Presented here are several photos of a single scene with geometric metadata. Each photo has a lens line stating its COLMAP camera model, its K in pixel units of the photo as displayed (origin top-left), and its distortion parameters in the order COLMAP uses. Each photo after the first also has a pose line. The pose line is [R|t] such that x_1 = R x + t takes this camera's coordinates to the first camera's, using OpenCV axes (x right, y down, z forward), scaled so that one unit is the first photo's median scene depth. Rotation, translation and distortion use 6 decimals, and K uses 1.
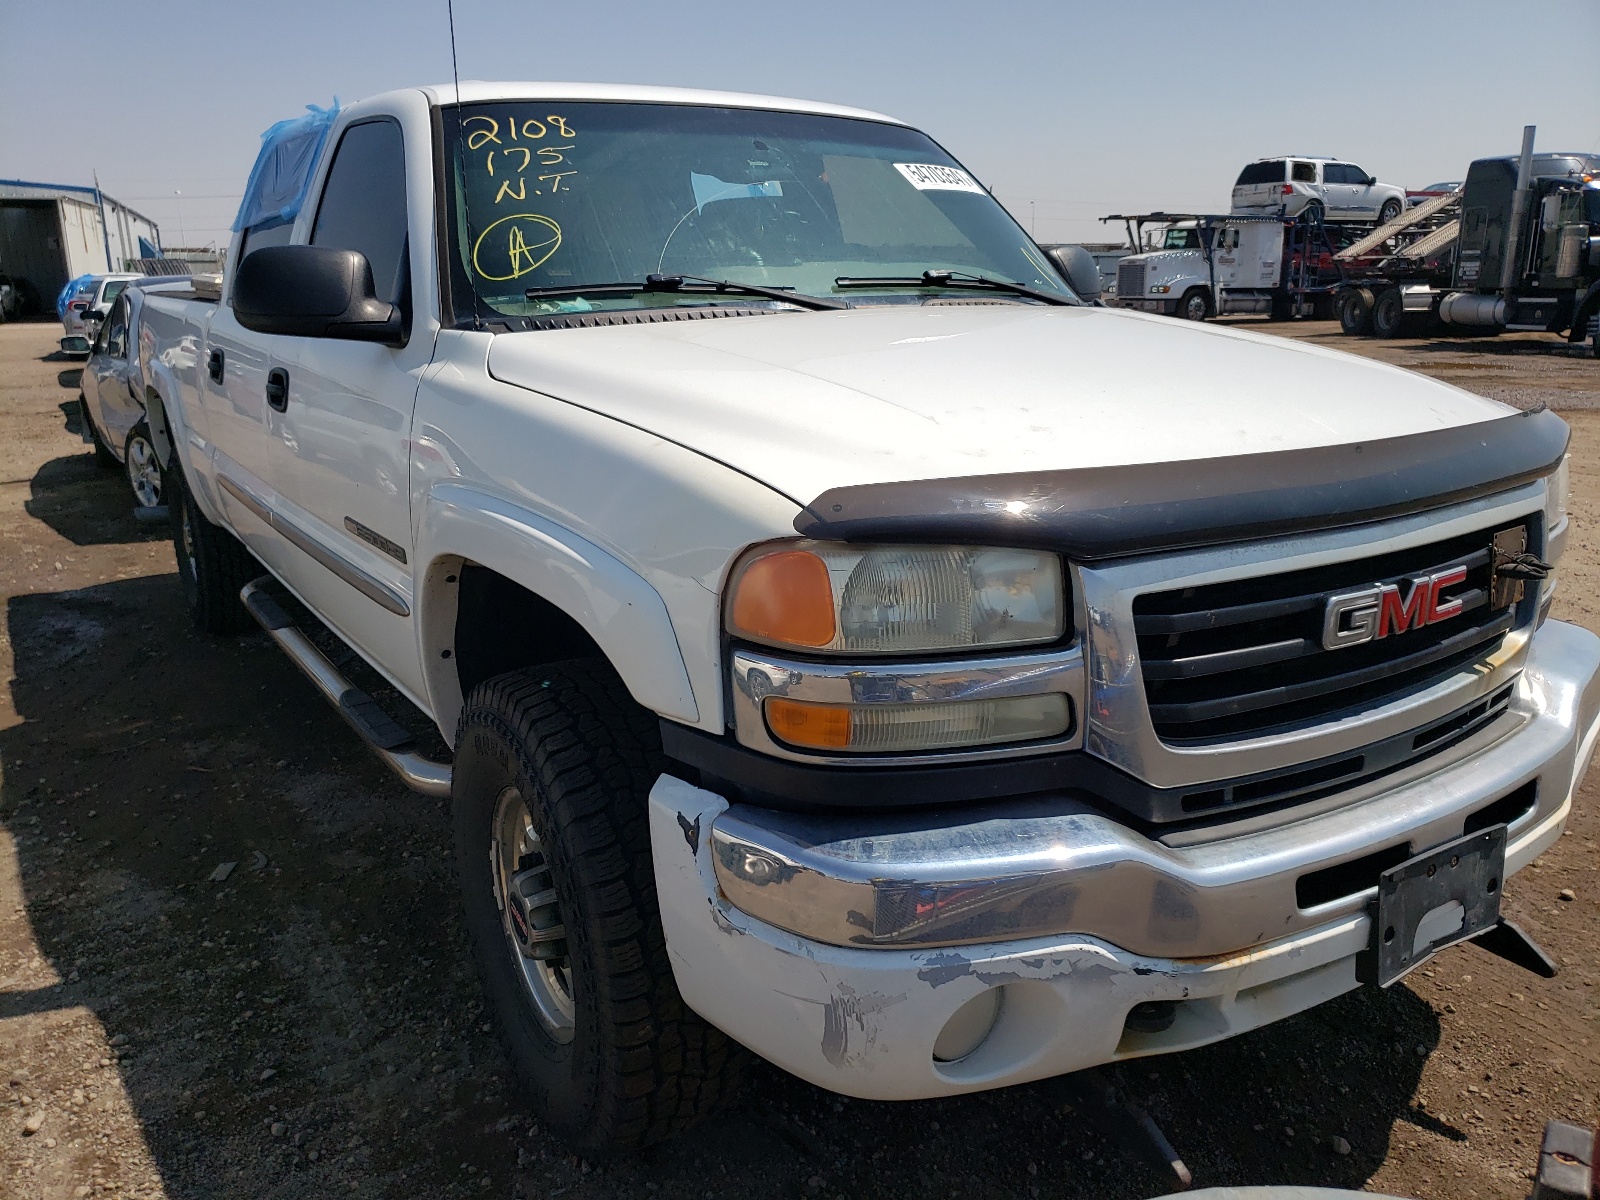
lens RADIAL K [[1215.1, 0, 806.2], [0, 1215.1, 601.0], [0, 0, 1]] dist [0.011355, 0.003004]
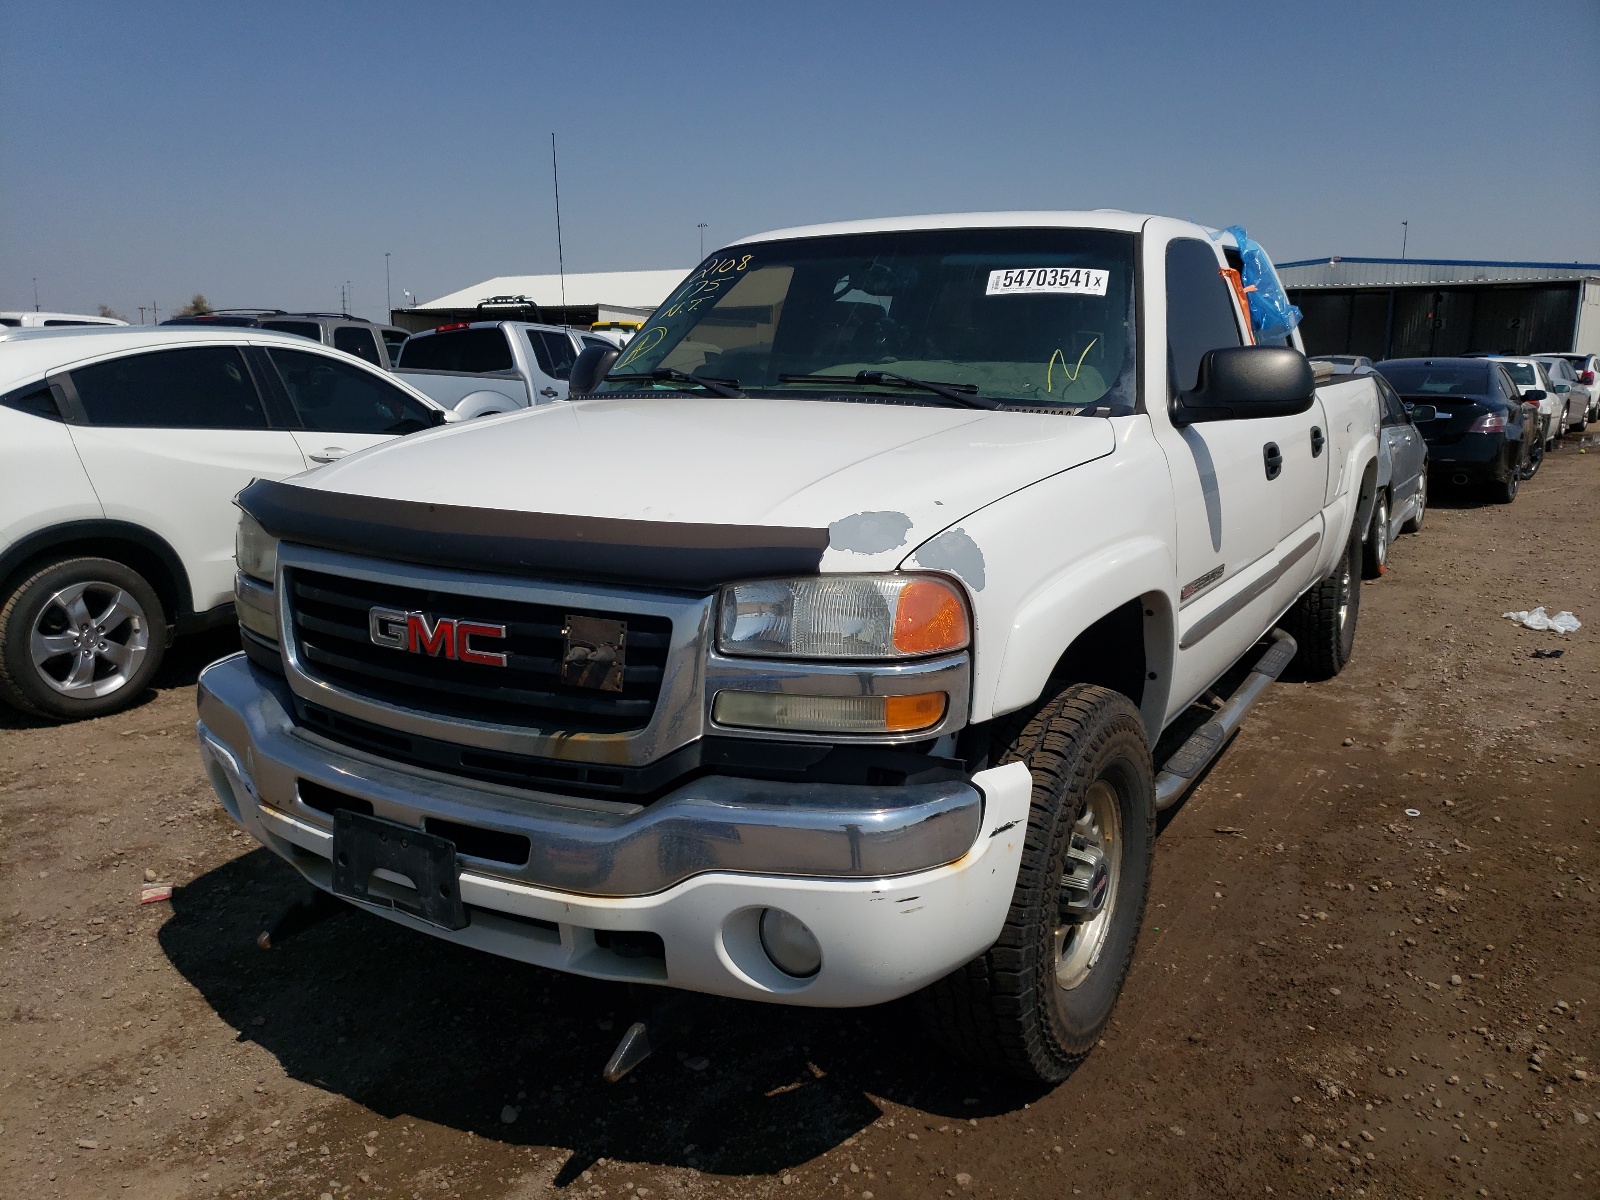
lens RADIAL K [[1215.1, 0, 806.2], [0, 1215.1, 601.0], [0, 0, 1]] dist [0.011355, 0.003004]
pose [[0.474901, 0.199881, -0.857040, 1.548640], [-0.252090, 0.963952, 0.085128, -0.209026], [0.843161, 0.175624, 0.508170, 0.592106]]
